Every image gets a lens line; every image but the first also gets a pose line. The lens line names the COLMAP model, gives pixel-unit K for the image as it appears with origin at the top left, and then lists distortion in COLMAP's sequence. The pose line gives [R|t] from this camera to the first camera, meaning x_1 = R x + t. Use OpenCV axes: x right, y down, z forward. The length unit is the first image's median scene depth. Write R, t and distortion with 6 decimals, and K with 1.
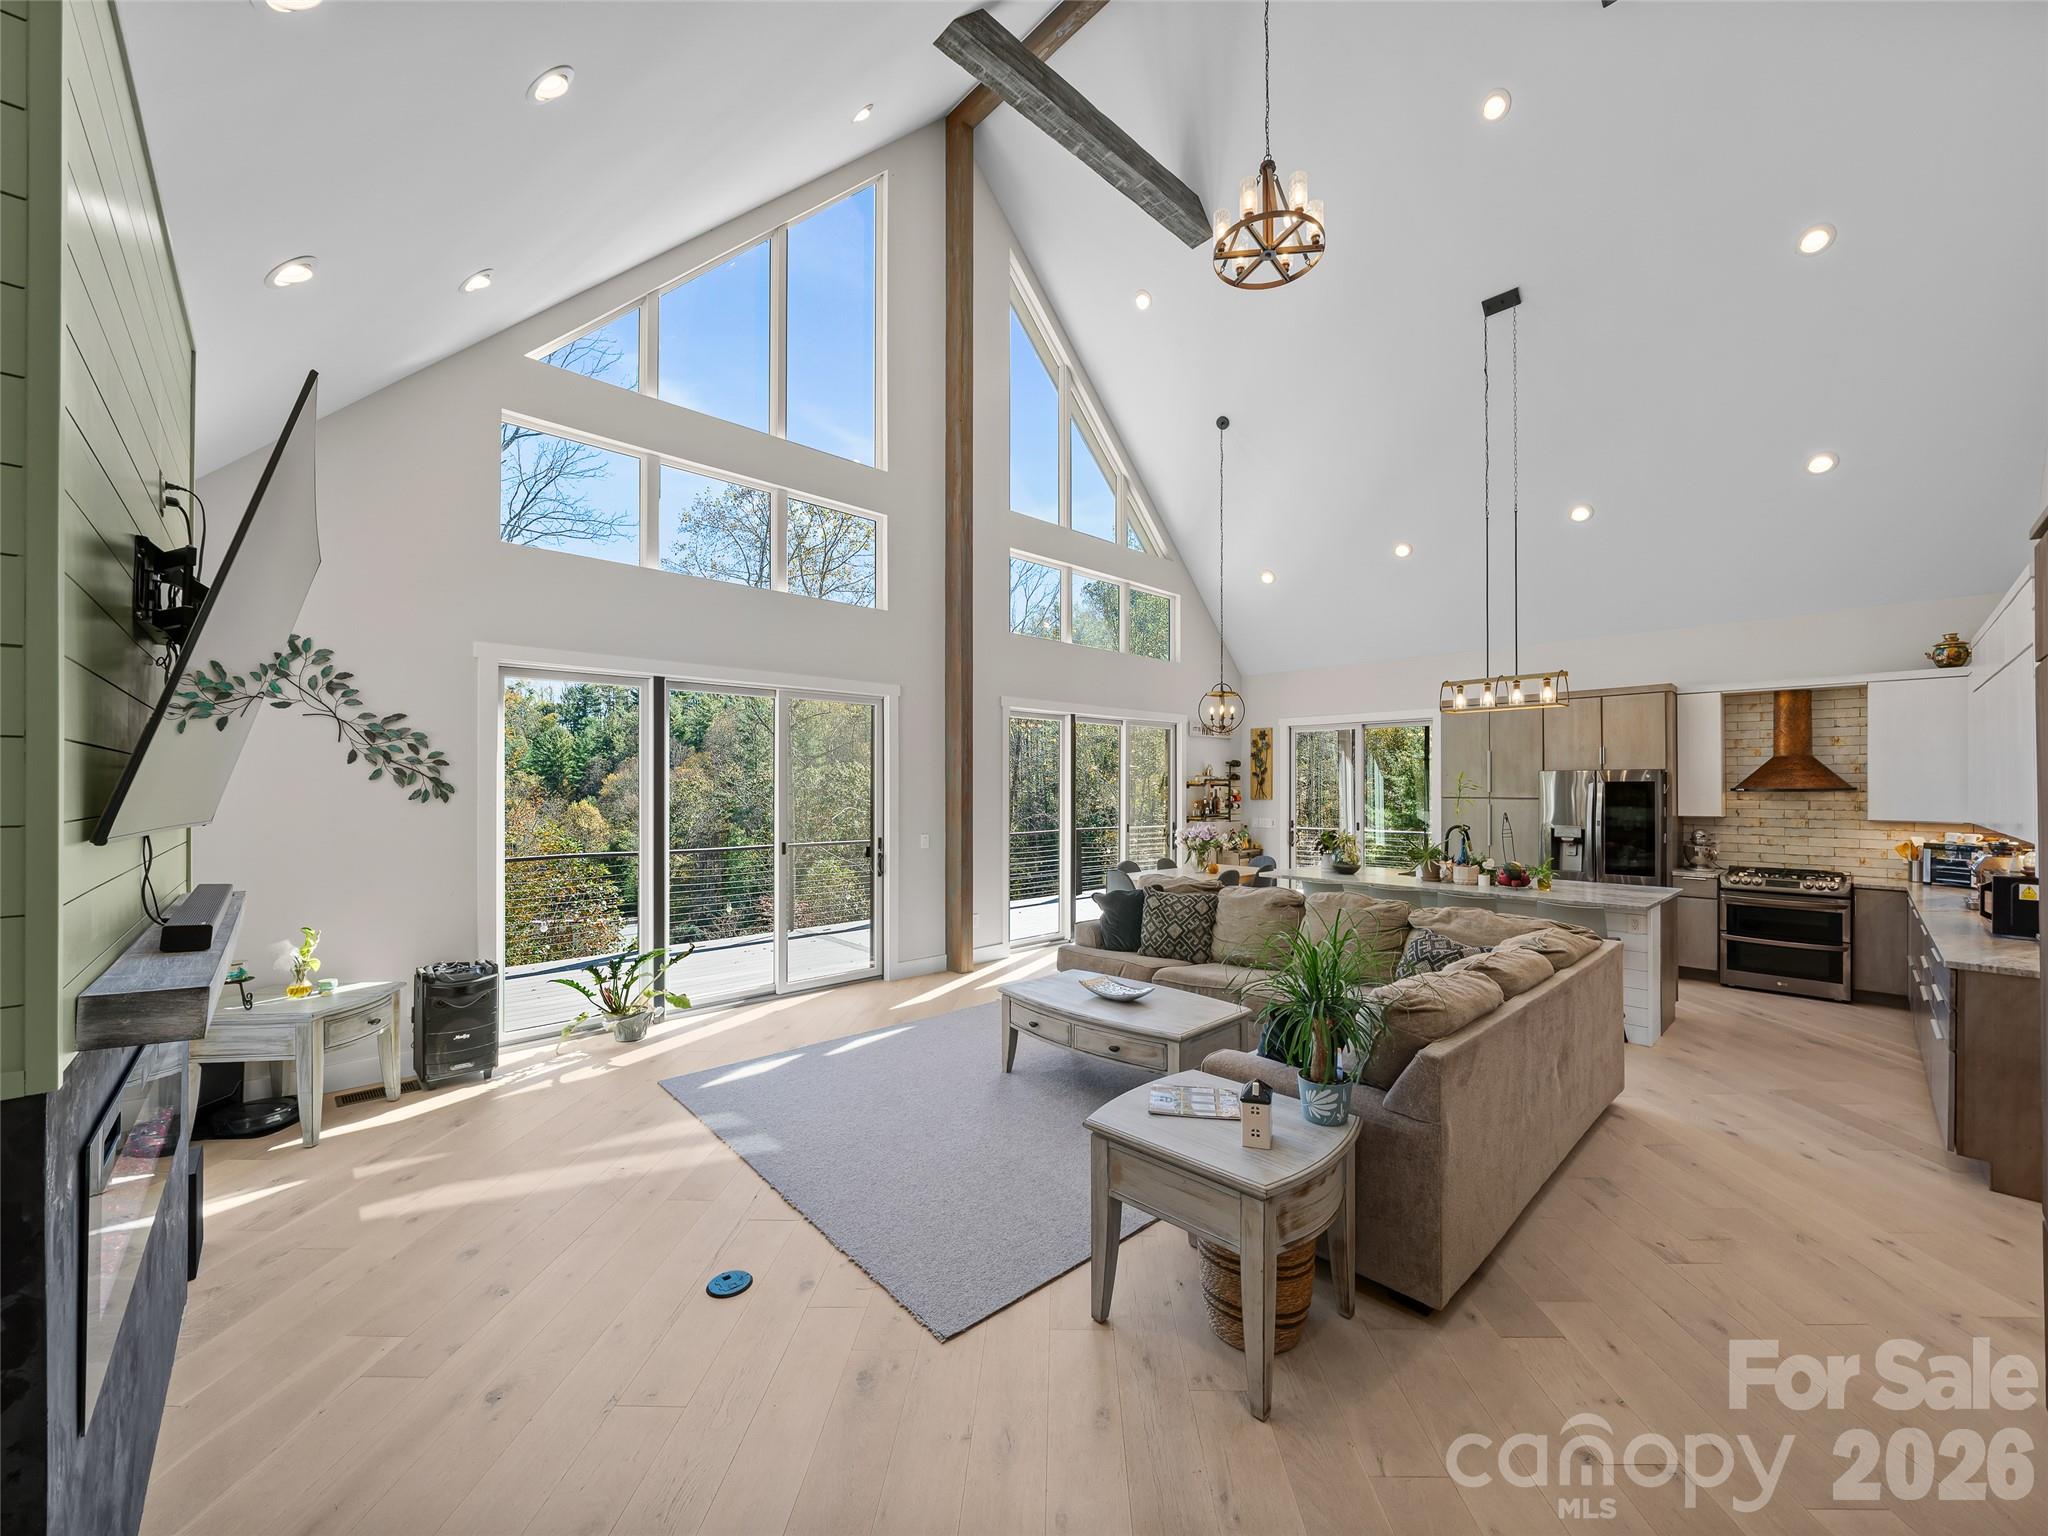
lens RADIAL K [[846.2, 0, 1024.0], [0, 846.2, 768.0], [0, 0, 1]] dist [-0.000361, -0.000010]
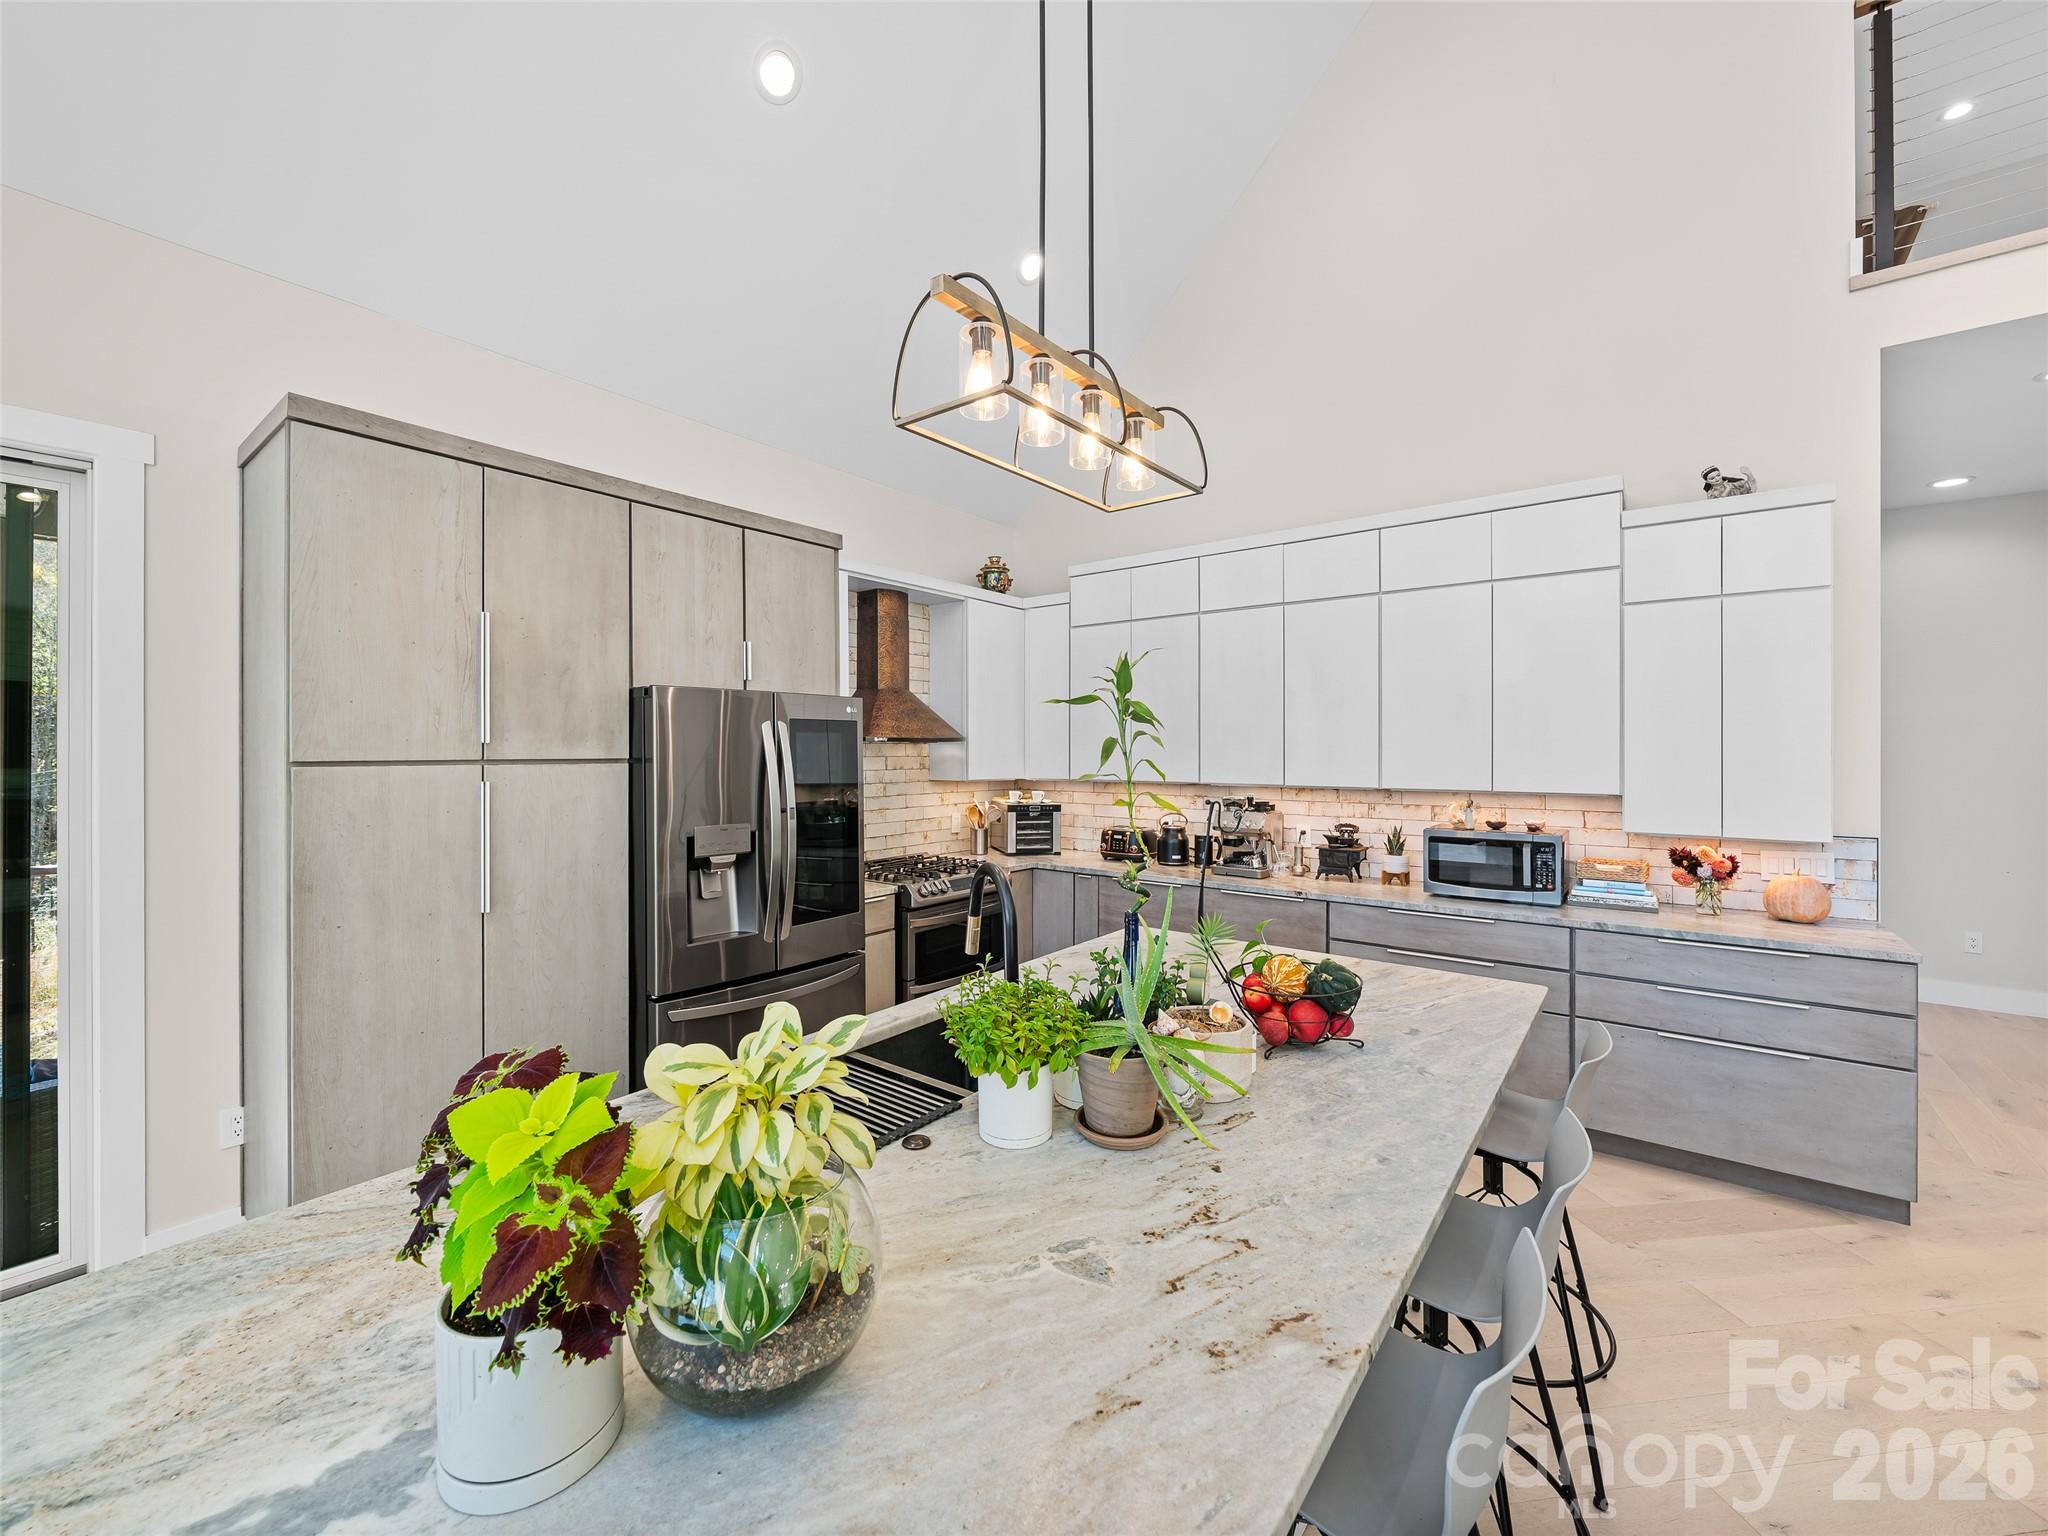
lens RADIAL K [[824.0, 0, 1024.0], [0, 824.0, 768.0], [0, 0, 1]] dist [0.000281, 0.000087]
pose [[-0.117403, -0.019509, 0.992893, 0.245321], [-0.011332, 0.999768, 0.018304, 0.034327], [-0.993020, -0.009103, -0.117597, 0.967892]]
